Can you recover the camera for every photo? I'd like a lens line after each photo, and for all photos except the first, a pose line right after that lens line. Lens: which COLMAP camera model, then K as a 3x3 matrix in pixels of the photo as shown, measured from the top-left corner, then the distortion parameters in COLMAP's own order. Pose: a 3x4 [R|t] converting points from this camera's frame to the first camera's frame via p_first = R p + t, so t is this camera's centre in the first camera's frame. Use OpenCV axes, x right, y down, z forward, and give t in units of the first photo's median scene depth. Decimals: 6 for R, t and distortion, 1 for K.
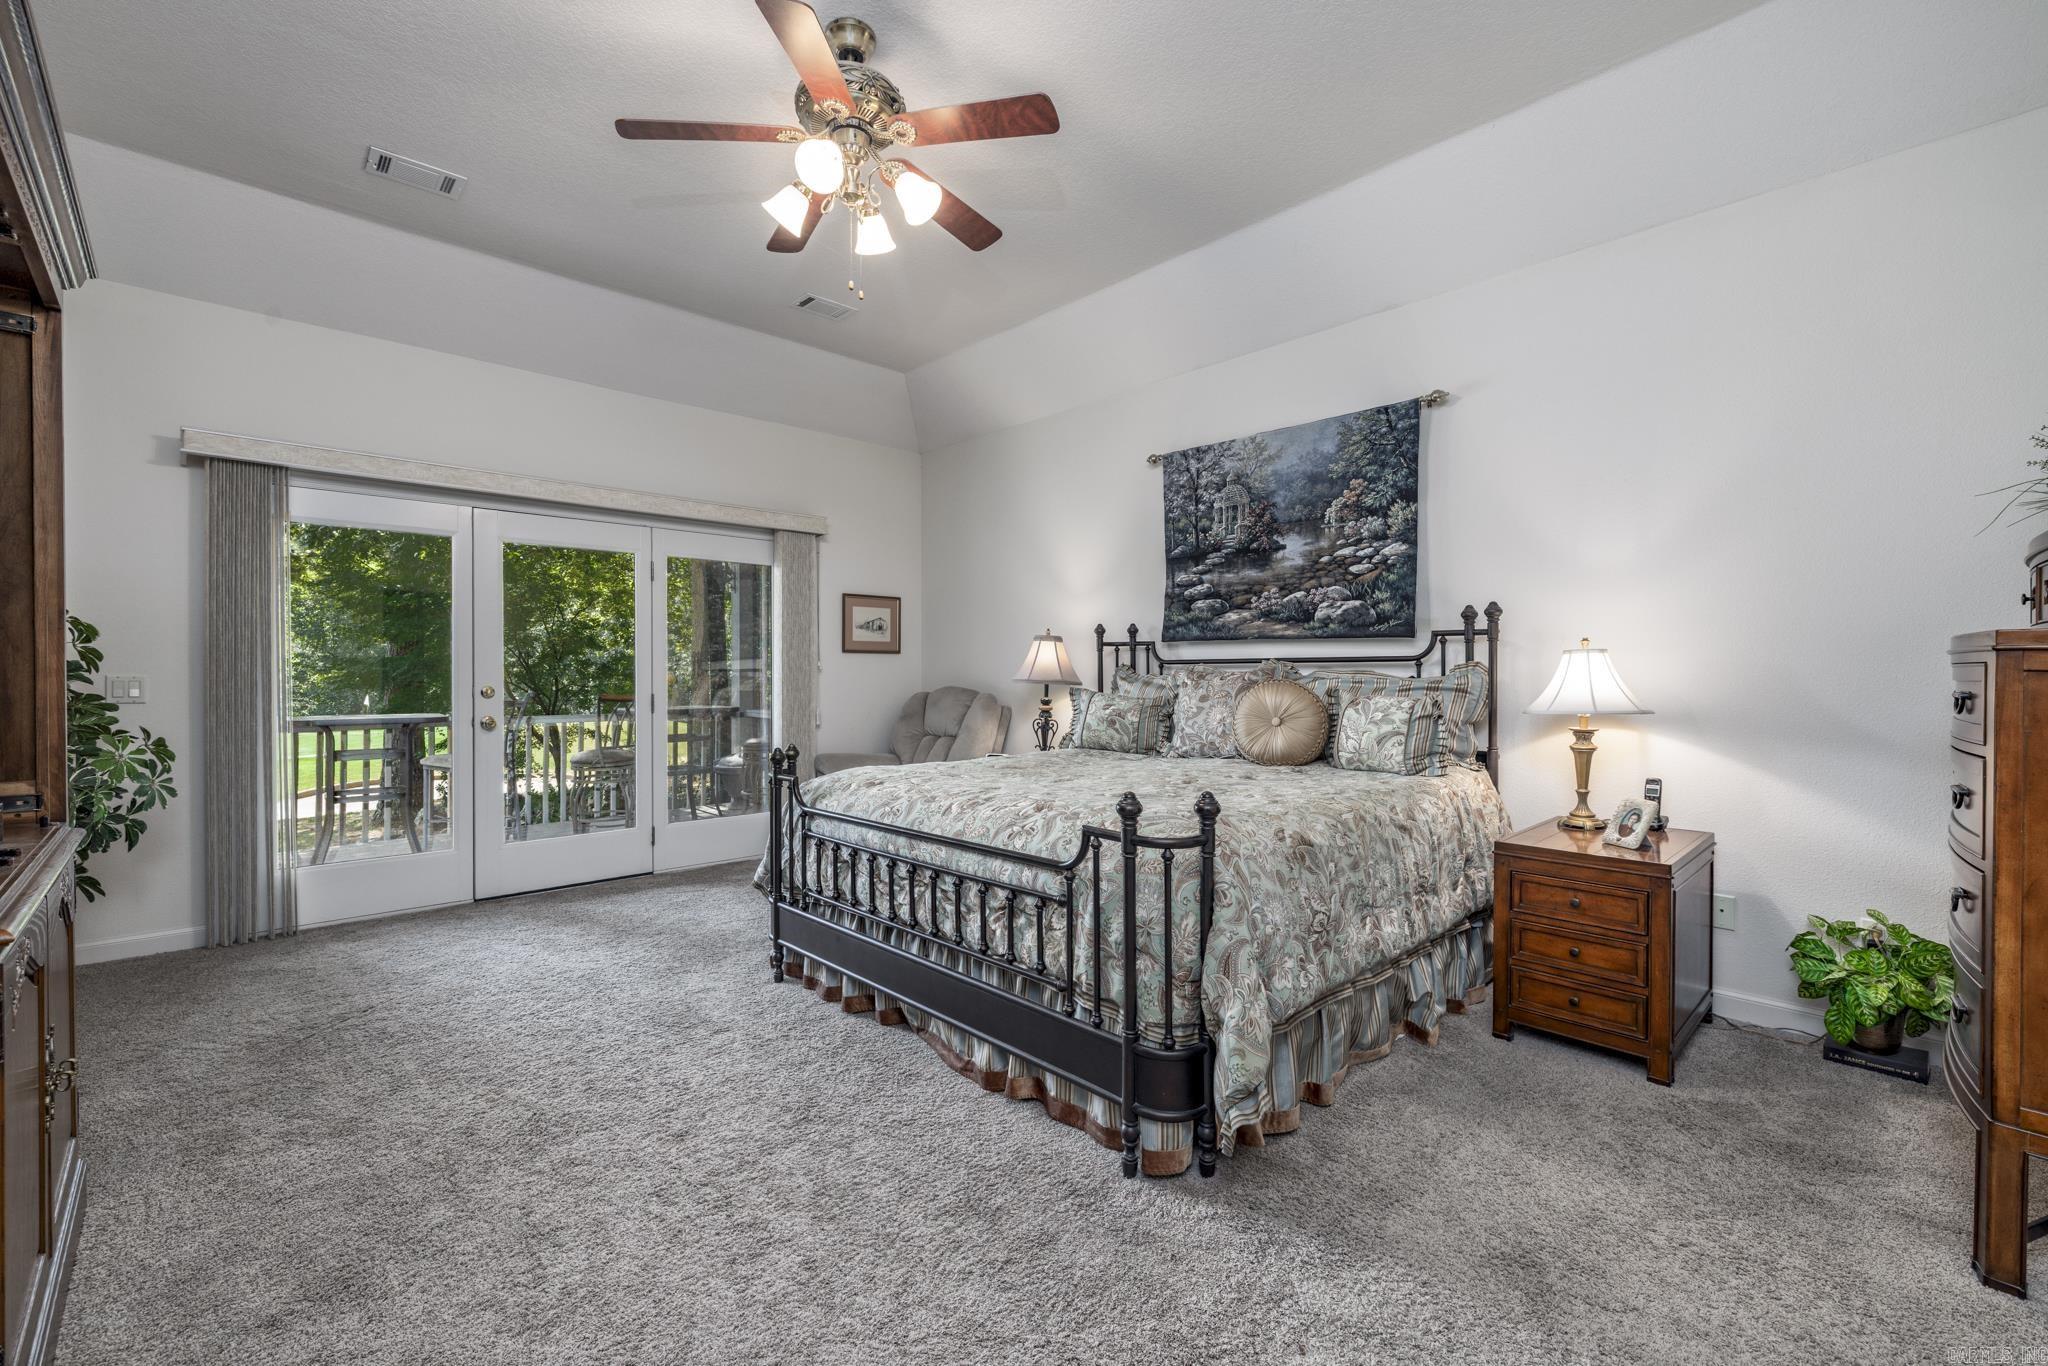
lens RADIAL K [[883.5, 0, 1006.4], [0, 883.5, 681.5], [0, 0, 1]] dist [0.000408, -0.000063]
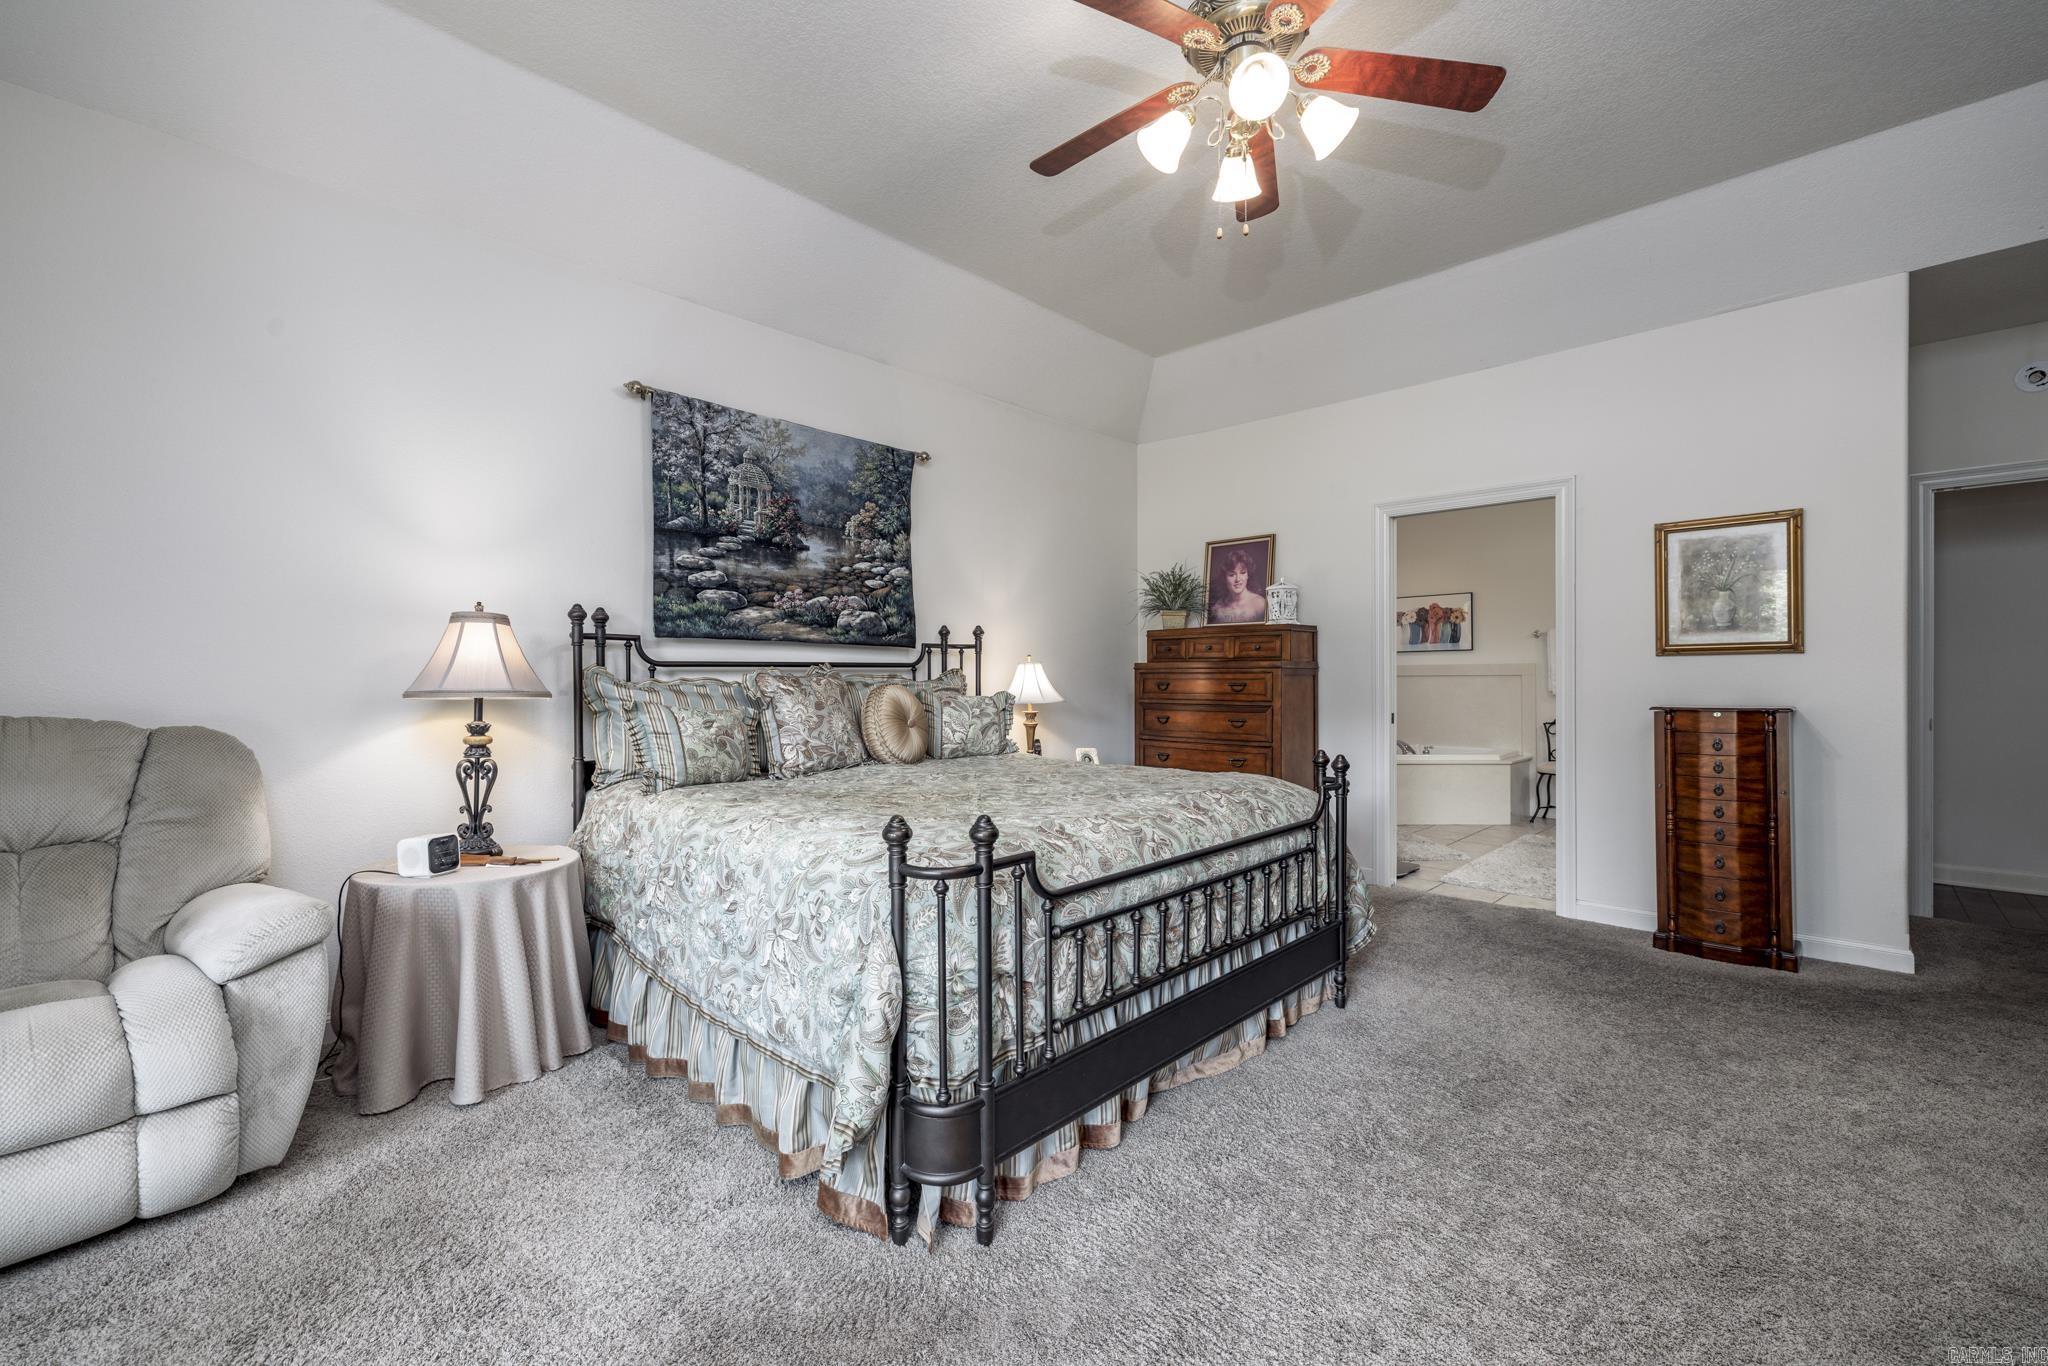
lens RADIAL K [[883.5, 0, 1007.2], [0, 883.5, 678.9], [0, 0, 1]] dist [0.000408, -0.000063]
pose [[-0.069676, -0.003603, 0.997563, -0.673618], [0.011508, 0.999924, 0.004415, -0.009953], [-0.997503, 0.011787, -0.069630, 0.849488]]
